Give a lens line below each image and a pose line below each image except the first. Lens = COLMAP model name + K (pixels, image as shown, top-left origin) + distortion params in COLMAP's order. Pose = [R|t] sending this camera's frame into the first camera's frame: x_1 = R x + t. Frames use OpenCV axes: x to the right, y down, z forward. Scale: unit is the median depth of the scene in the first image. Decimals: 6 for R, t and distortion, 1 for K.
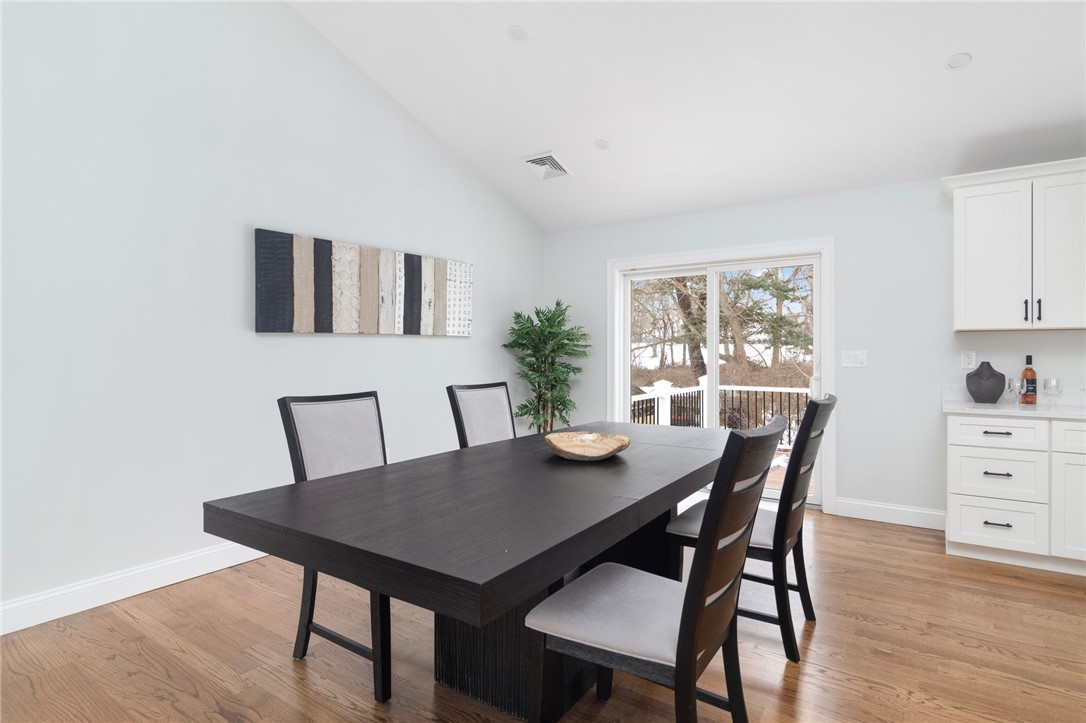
lens RADIAL K [[567.2, 0, 546.4], [0, 567.2, 352.7], [0, 0, 1]] dist [-0.000604, -0.000432]
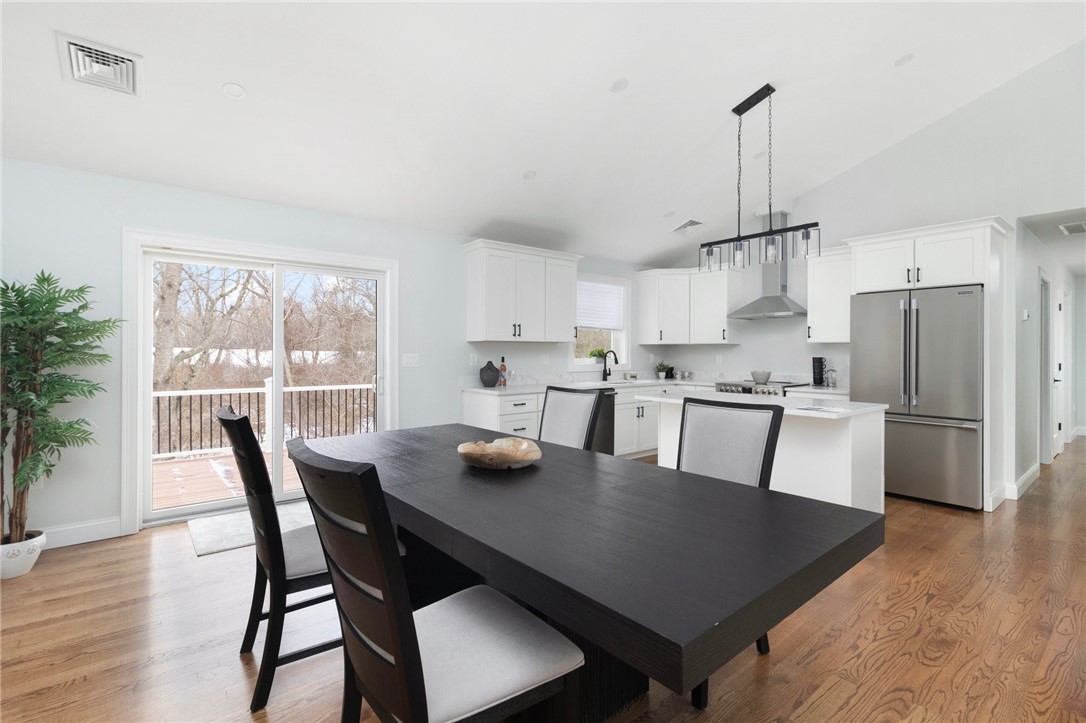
lens RADIAL K [[503.7, 0, 543.0], [0, 503.7, 353.7], [0, 0, 1]] dist [0.002198, 0.000811]
pose [[0.280217, -0.004563, 0.959926, -0.524262], [-0.003461, 0.999977, 0.005763, -0.013241], [-0.959930, -0.004937, 0.280195, 0.462369]]
